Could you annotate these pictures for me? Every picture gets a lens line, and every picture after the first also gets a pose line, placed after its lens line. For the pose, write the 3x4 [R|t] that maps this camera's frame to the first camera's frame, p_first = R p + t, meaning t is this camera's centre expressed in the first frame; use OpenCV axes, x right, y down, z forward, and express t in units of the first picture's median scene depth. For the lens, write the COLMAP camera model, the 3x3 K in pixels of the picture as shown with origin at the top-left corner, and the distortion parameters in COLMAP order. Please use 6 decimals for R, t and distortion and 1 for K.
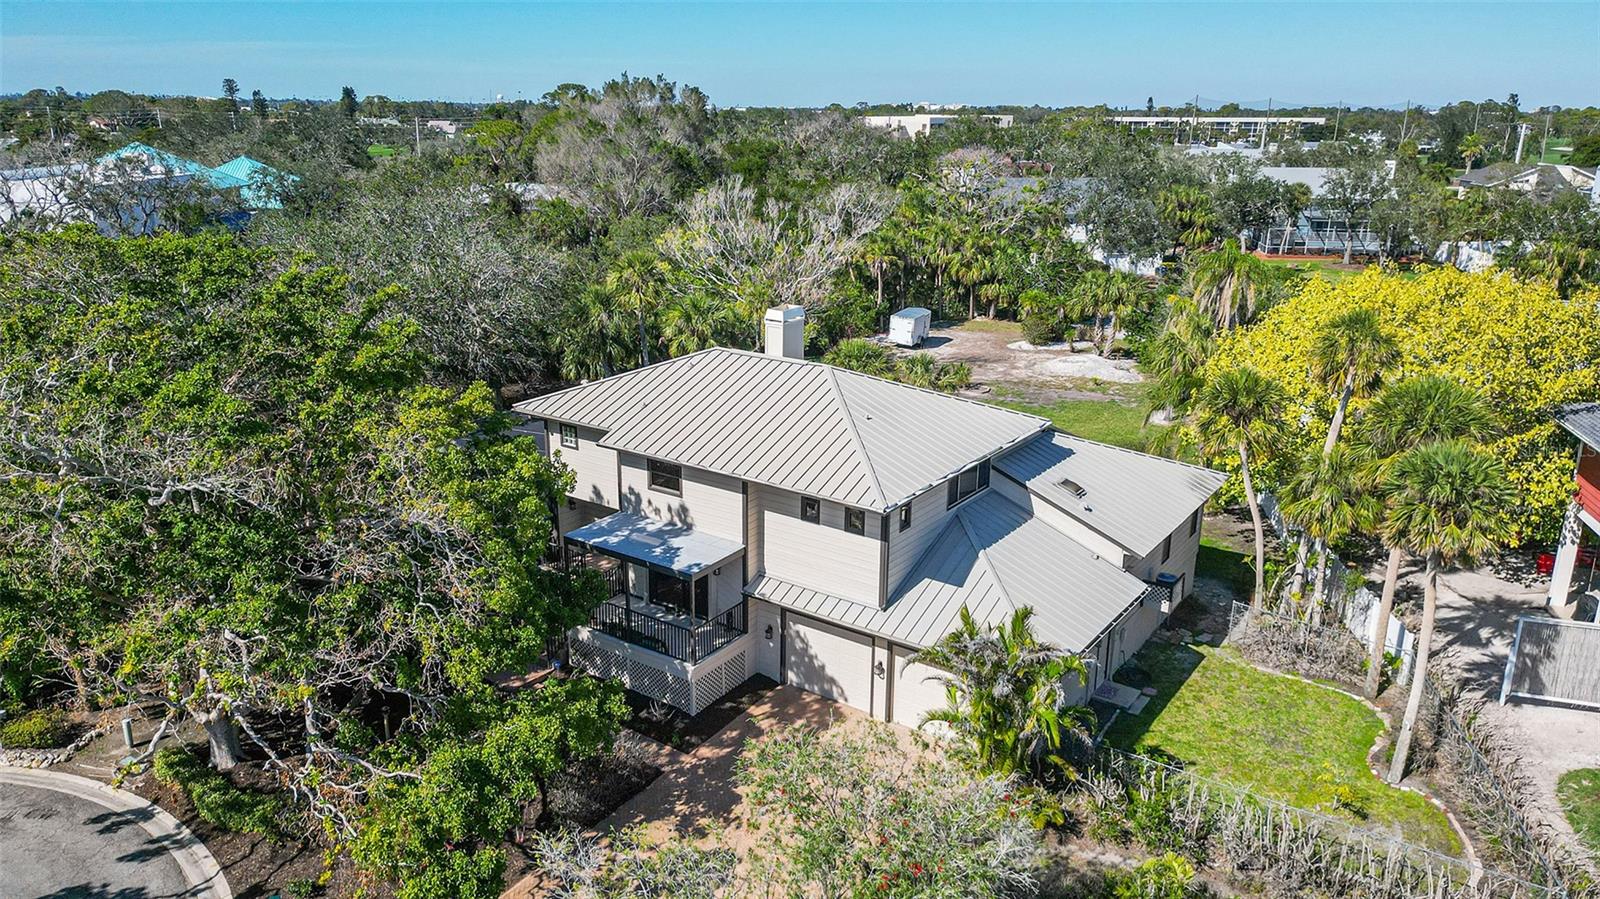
lens RADIAL K [[1117.2, 0, 792.3], [0, 1117.2, 451.3], [0, 0, 1]] dist [0.082008, -0.086235]
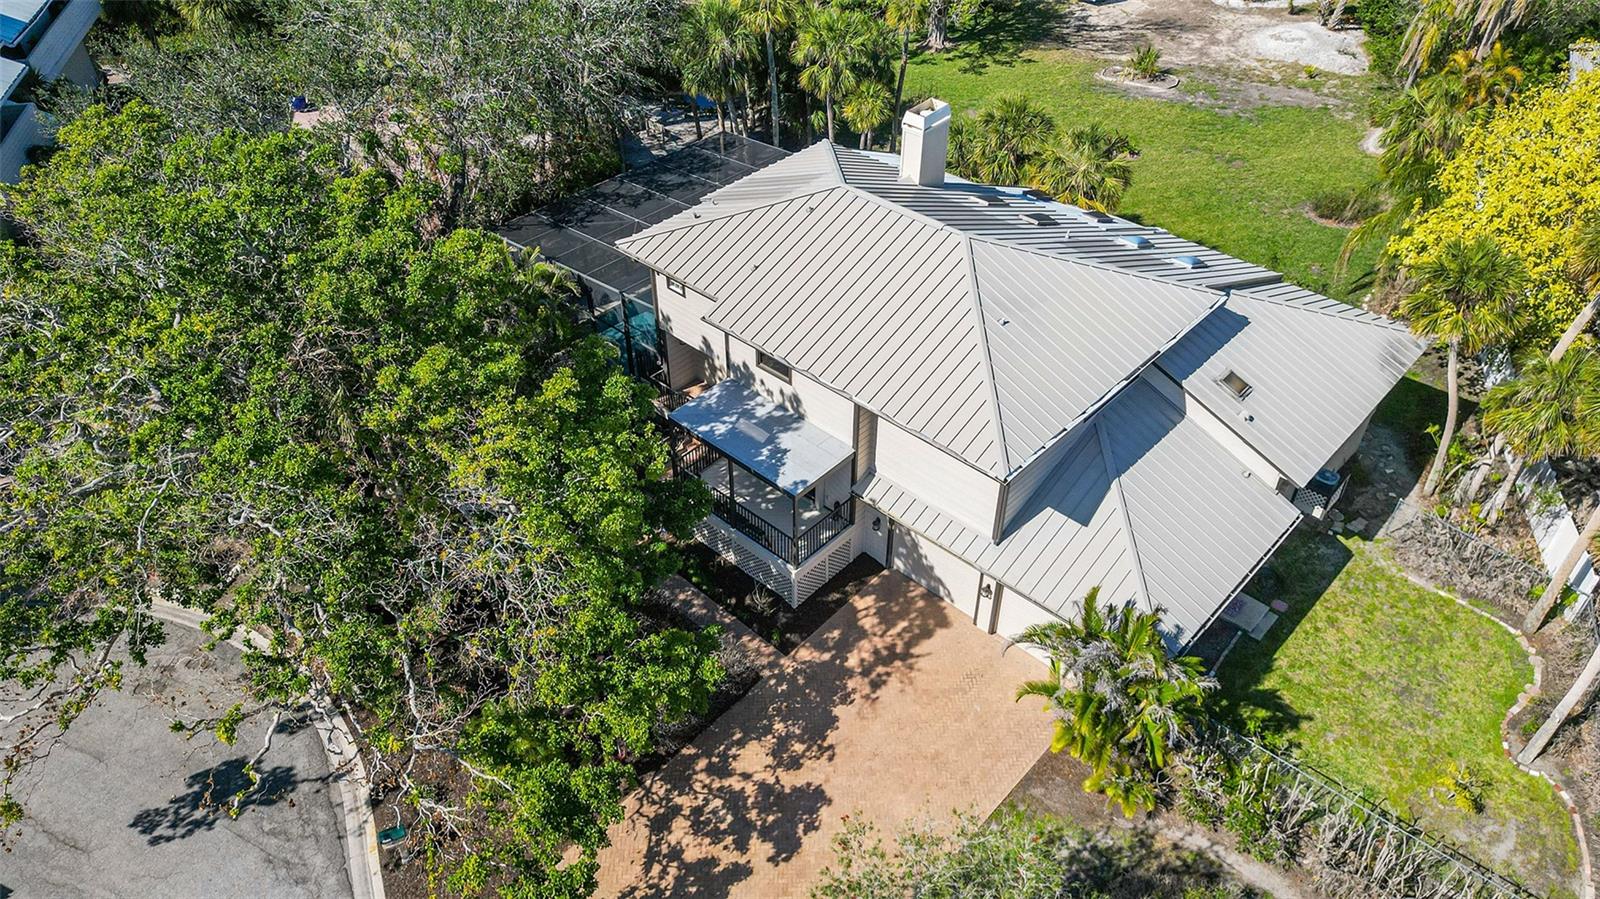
lens RADIAL K [[1117.2, 0, 792.3], [0, 1117.2, 451.3], [0, 0, 1]] dist [0.082008, -0.086235]
pose [[0.990389, 0.079033, -0.113502, 0.011187], [-0.028637, 0.920046, 0.390762, -0.269888], [0.135311, -0.383756, 0.913467, 0.135560]]
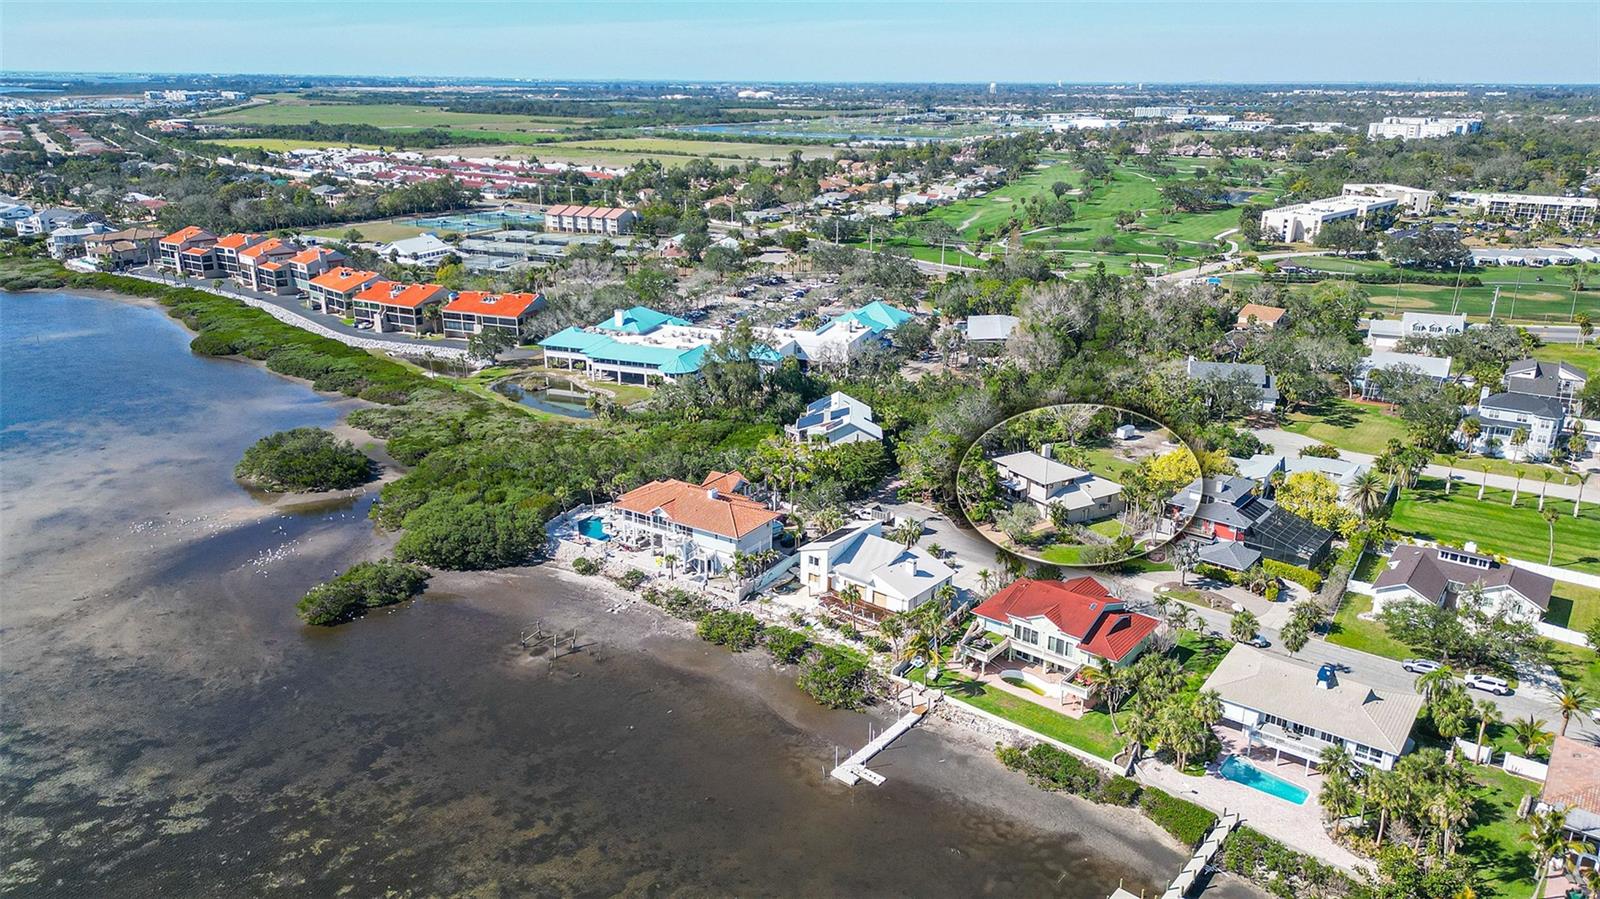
lens RADIAL K [[1117.2, 0, 792.3], [0, 1117.2, 451.3], [0, 0, 1]] dist [0.082008, -0.086235]
pose [[0.916722, 0.116990, -0.382013, 1.090788], [-0.108309, 0.993133, 0.044232, -0.245691], [0.384565, 0.000827, 0.923098, -5.128185]]
